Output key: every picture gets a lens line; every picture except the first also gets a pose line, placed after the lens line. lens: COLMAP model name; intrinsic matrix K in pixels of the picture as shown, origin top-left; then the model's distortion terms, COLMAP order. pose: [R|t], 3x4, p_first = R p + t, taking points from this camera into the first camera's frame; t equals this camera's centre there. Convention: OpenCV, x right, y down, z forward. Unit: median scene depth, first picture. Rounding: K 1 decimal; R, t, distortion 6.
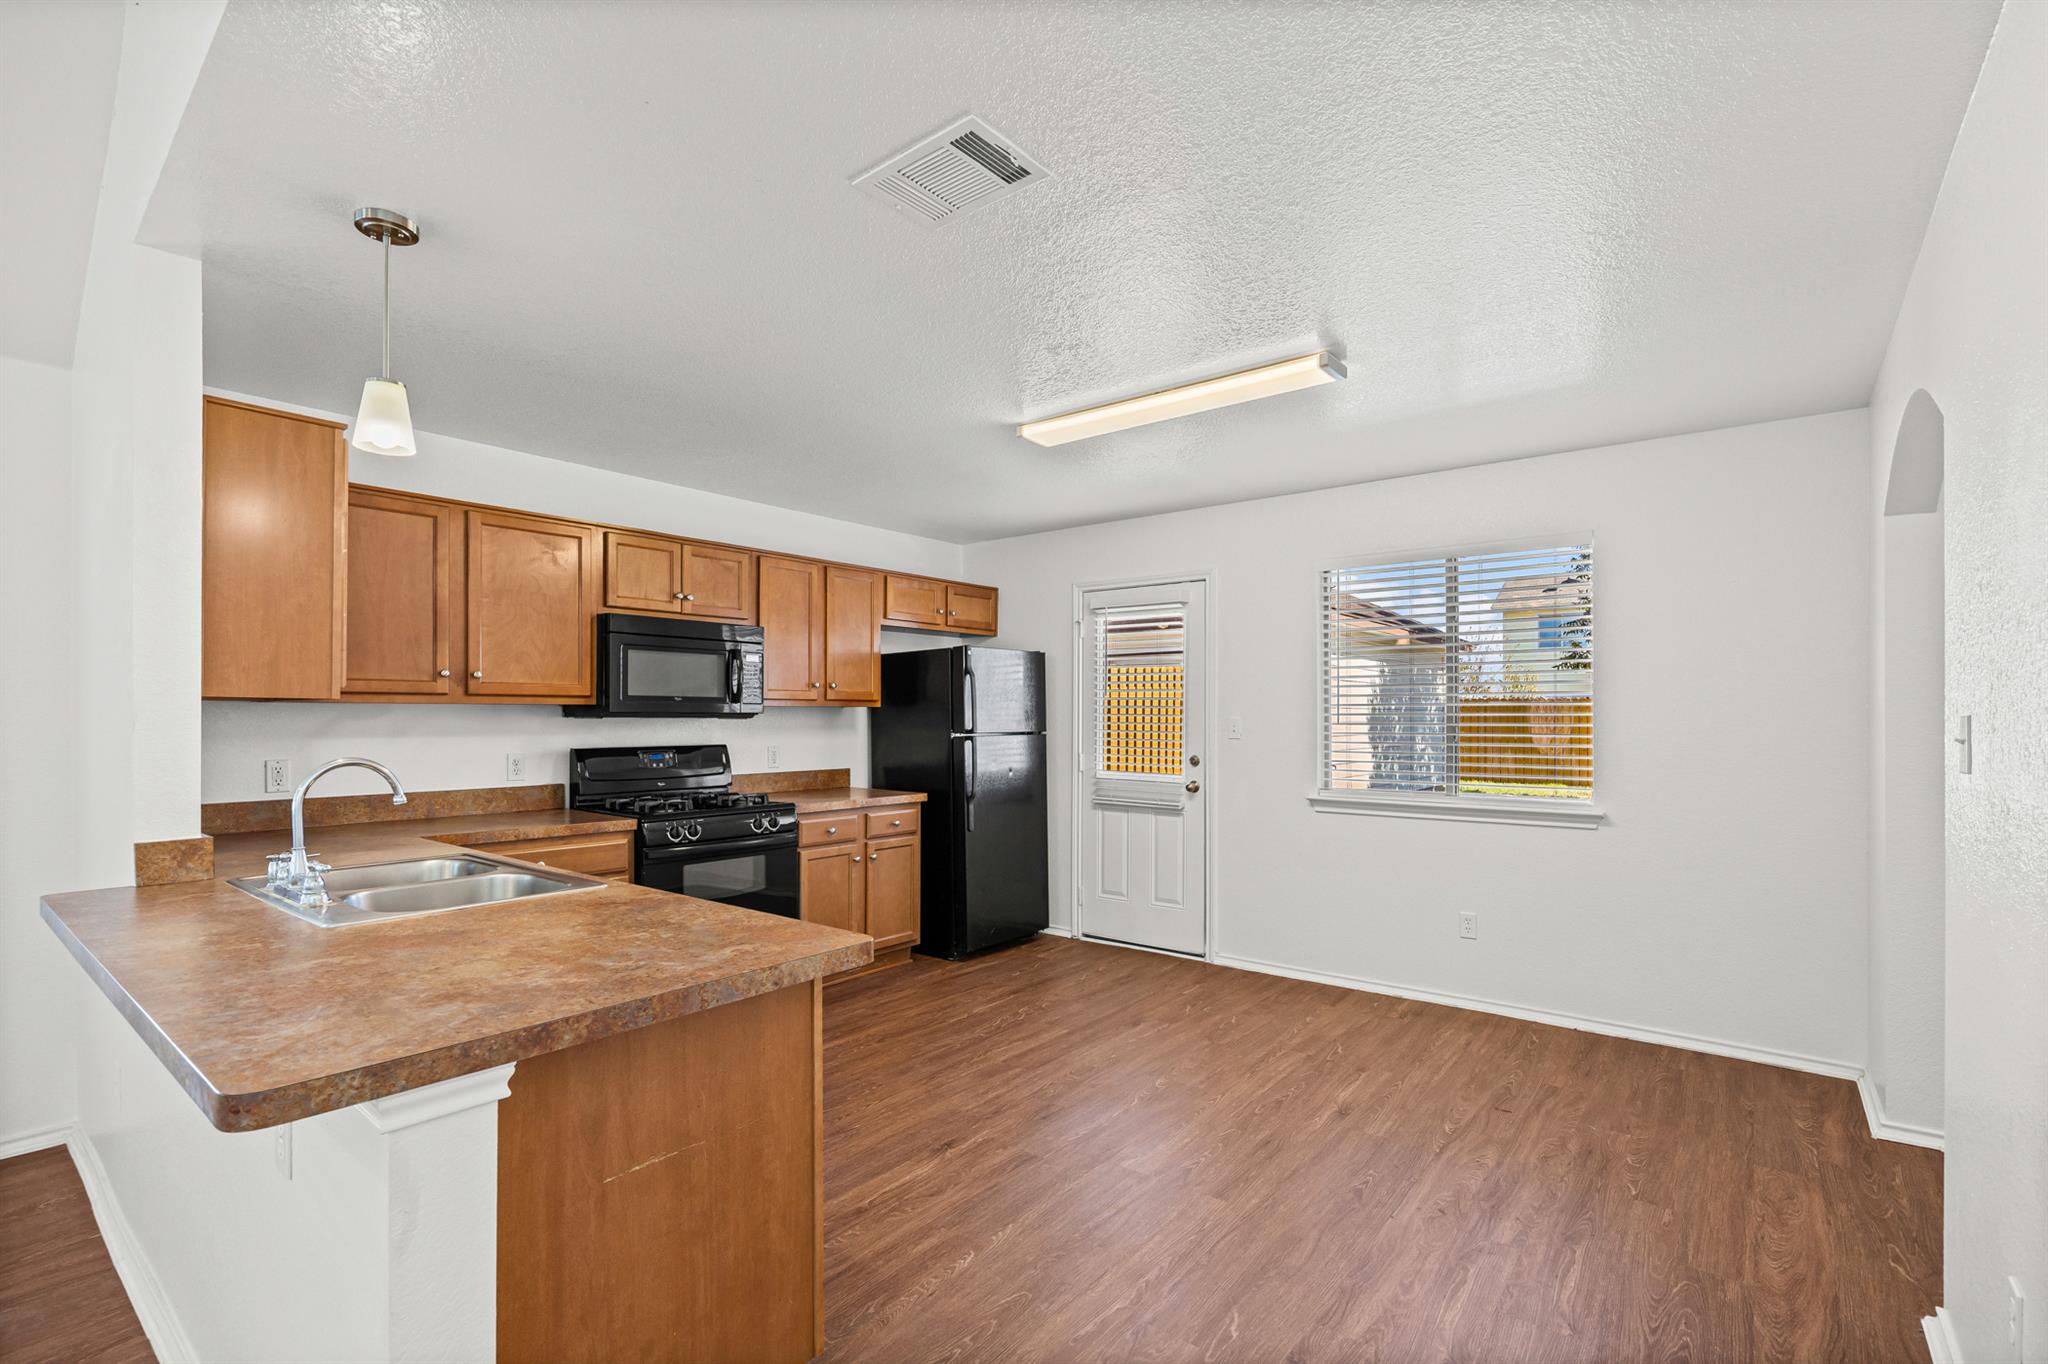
lens RADIAL K [[930.0, 0, 1027.2], [0, 930.0, 717.6], [0, 0, 1]] dist [-0.001786, 0.000080]
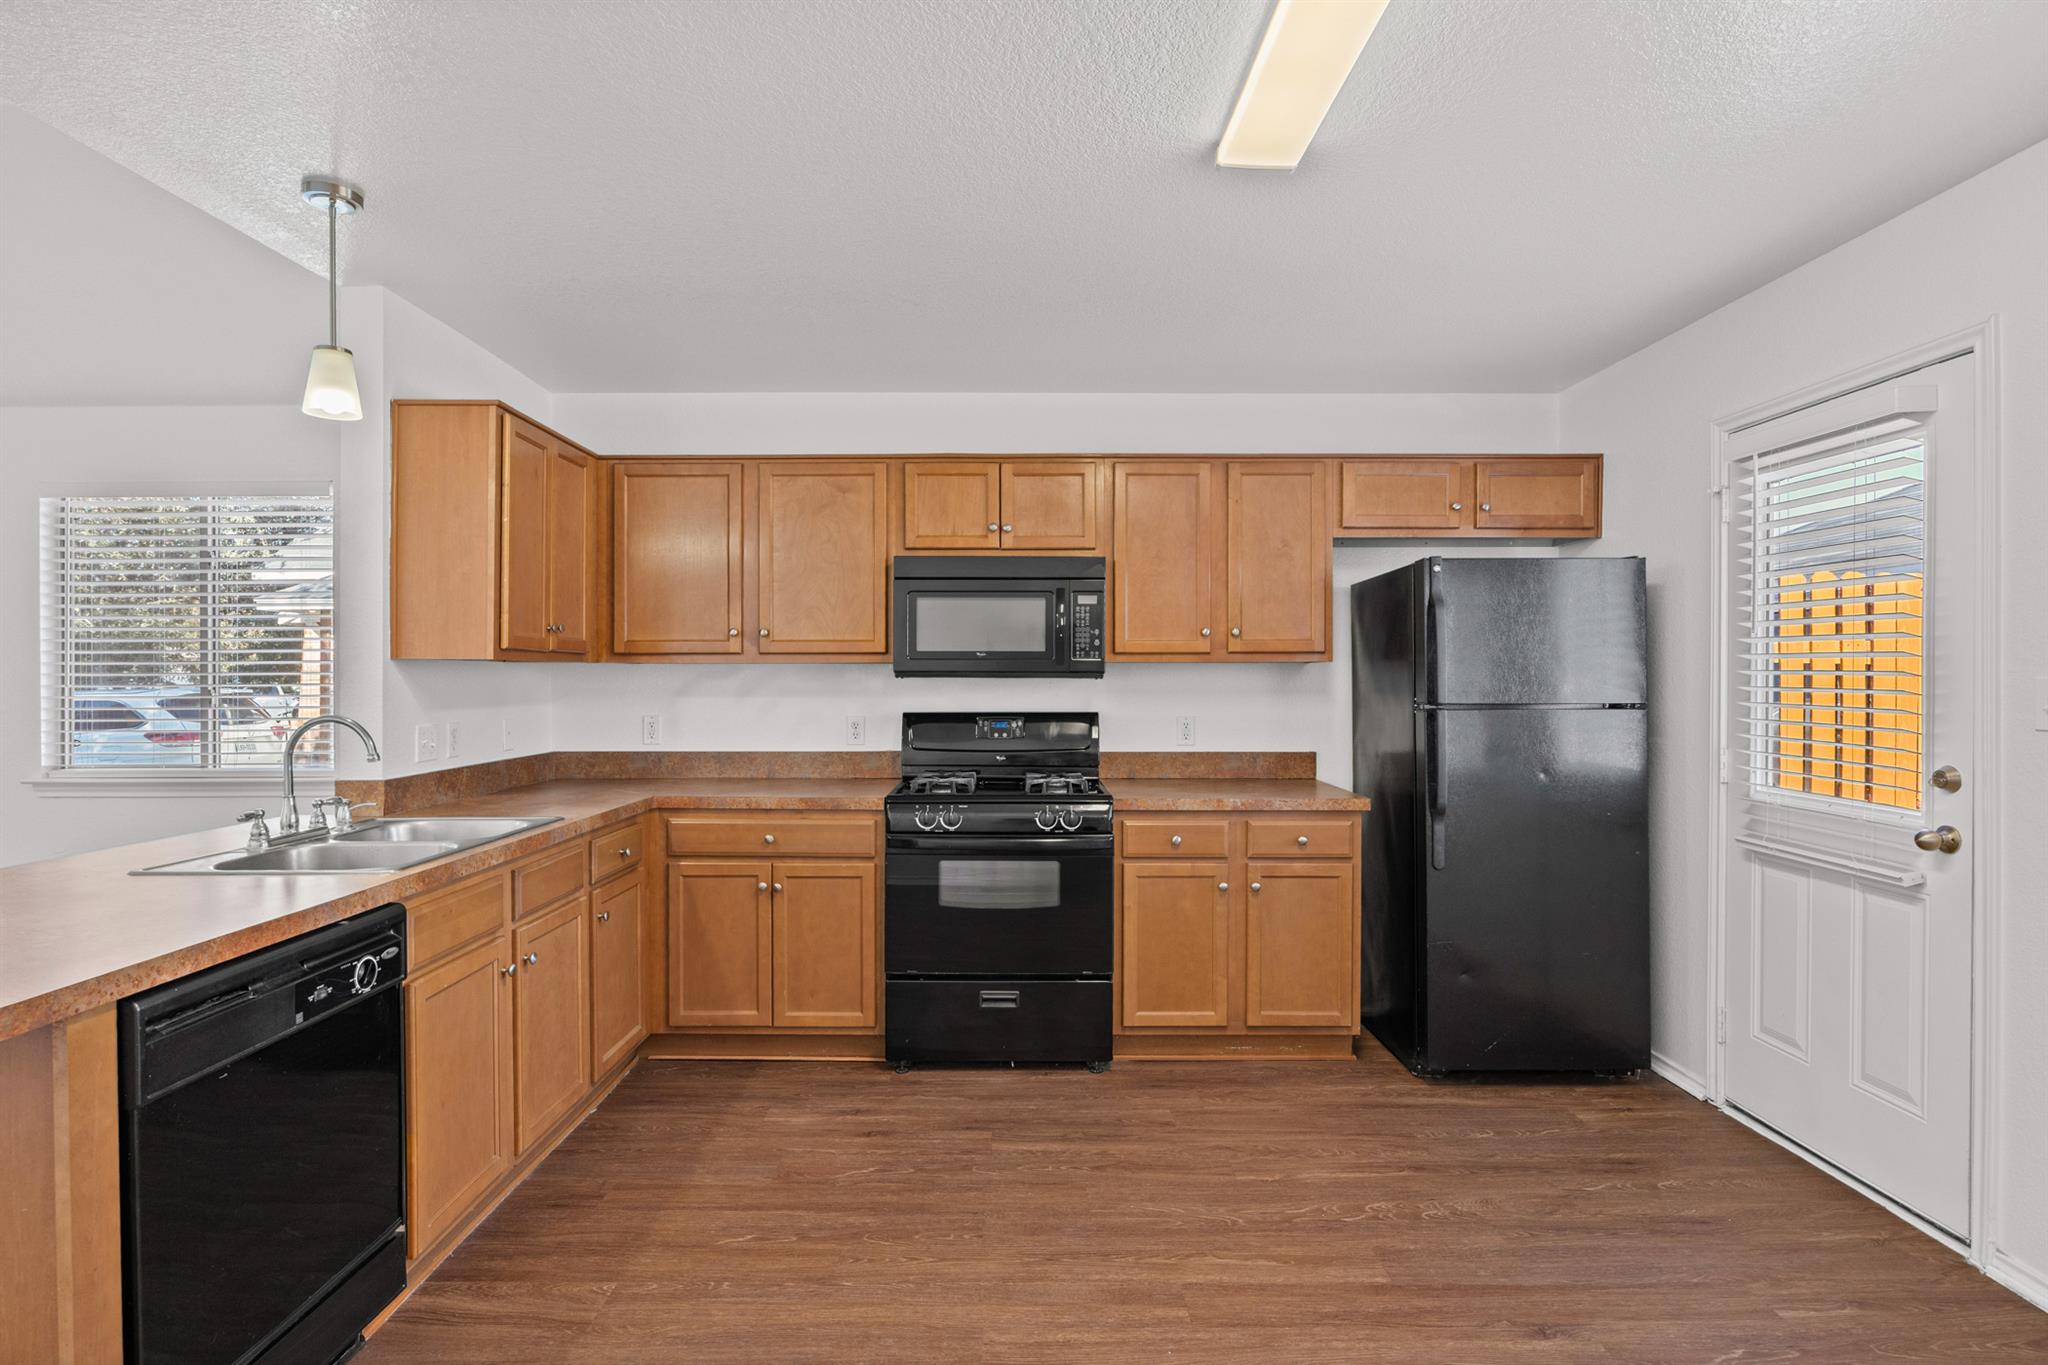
lens RADIAL K [[1033.8, 0, 1023.6], [0, 1033.8, 680.9], [0, 0, 1]] dist [-0.005268, 0.000386]
pose [[0.626658, 0.002823, -0.779289, 0.326496], [-0.000760, 0.999995, 0.003012, 0.000048], [0.779294, -0.001295, 0.626658, 0.431485]]
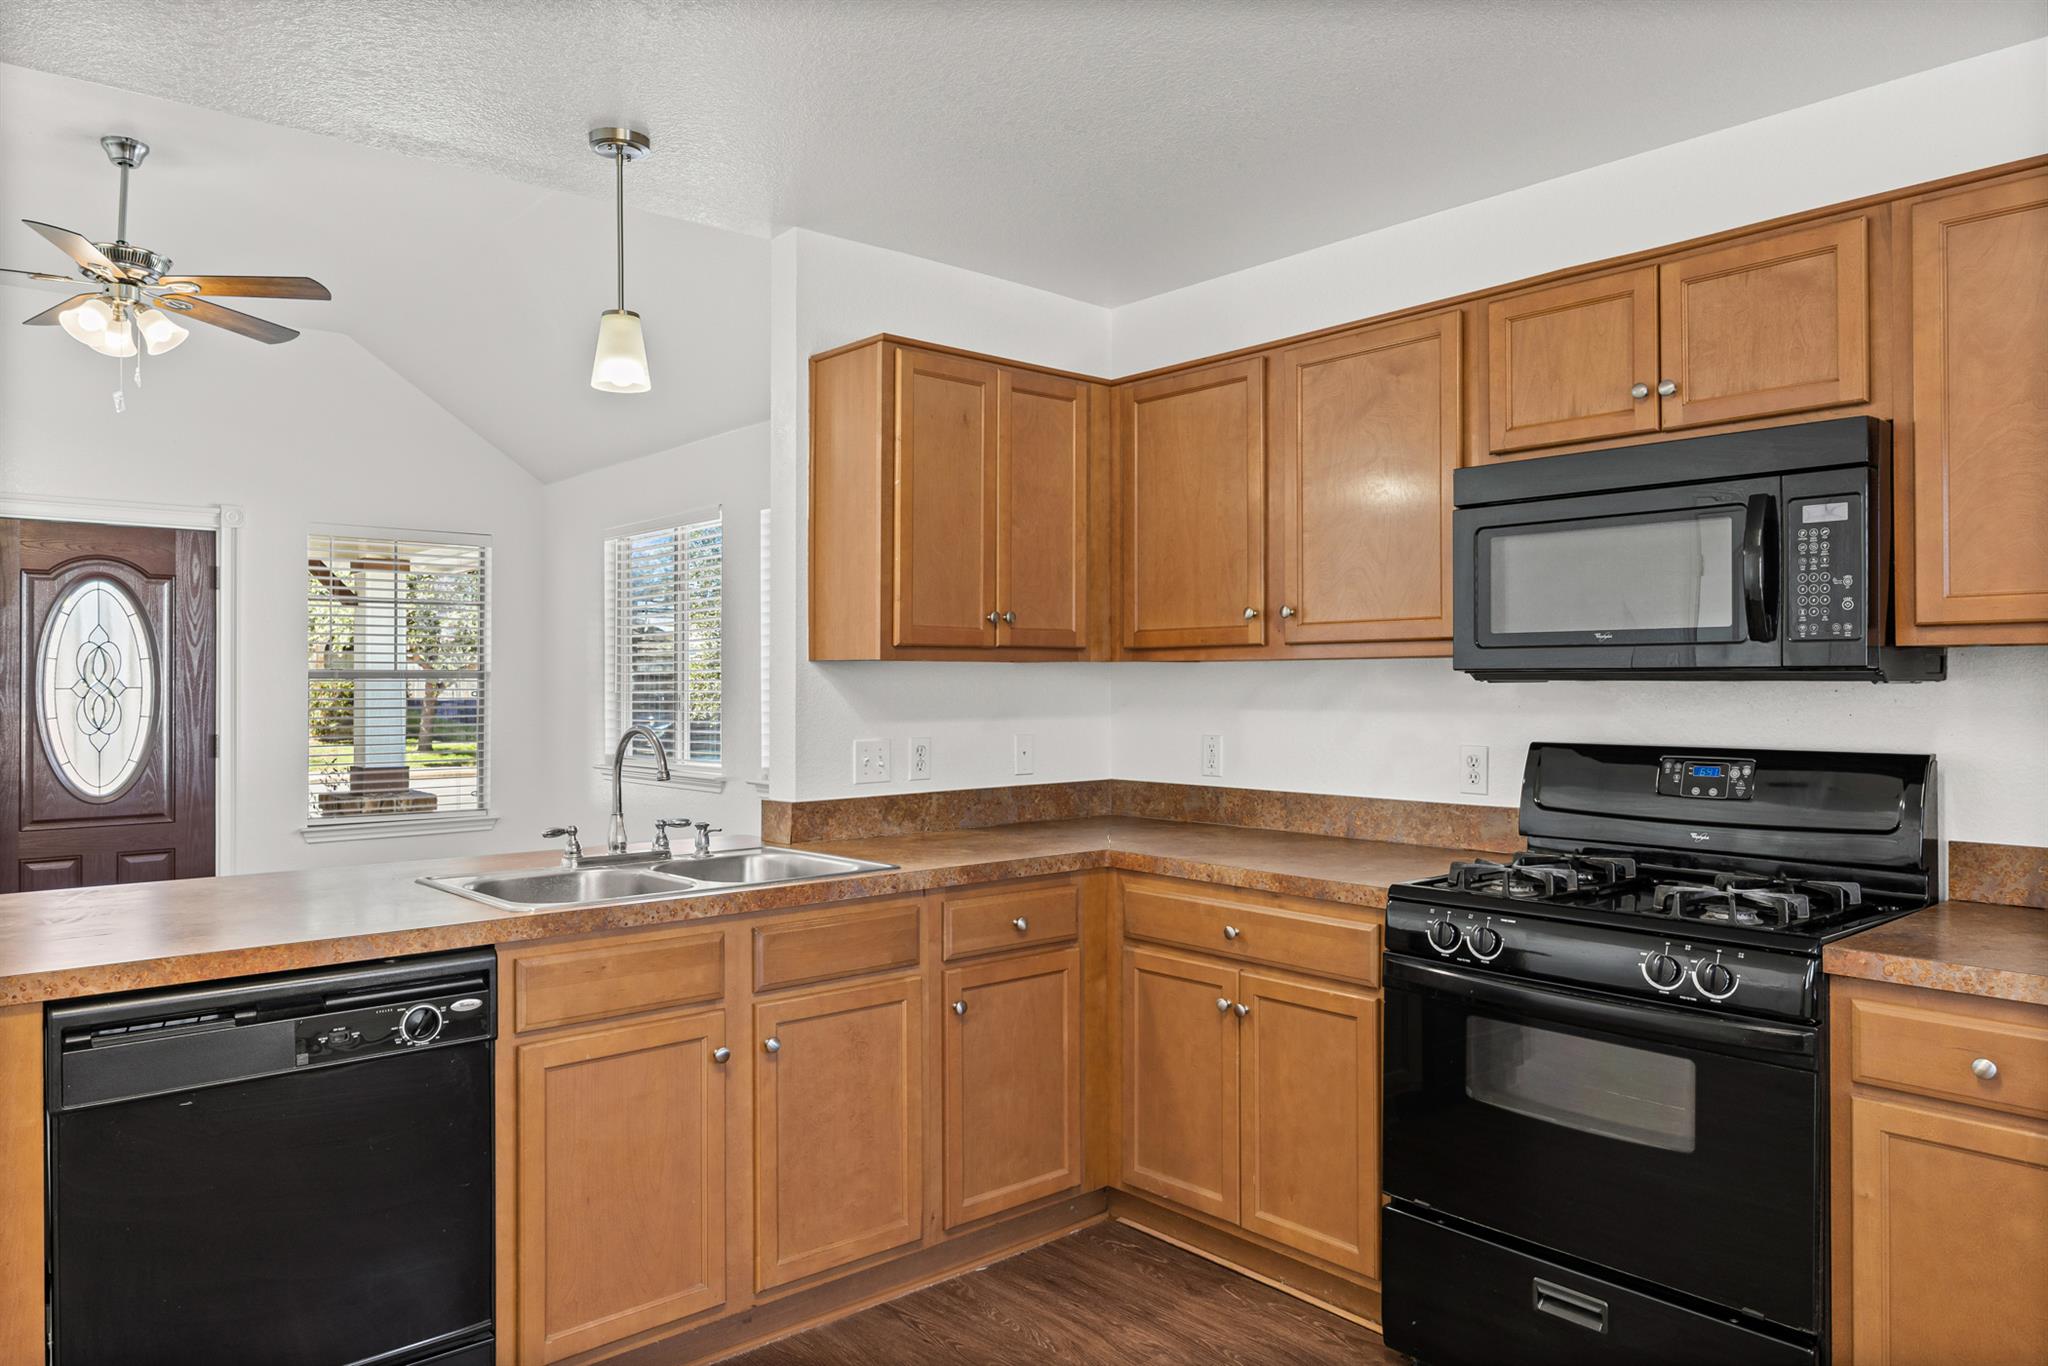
lens RADIAL K [[1373.4, 0, 1023.2], [0, 1373.4, 672.3], [0, 0, 1]] dist [0.004289, -0.001777]
pose [[-0.178070, -0.005548, -0.984002, 0.273372], [0.002532, 0.999978, -0.006096, -0.000509], [0.984015, -0.003577, -0.178052, 0.790333]]
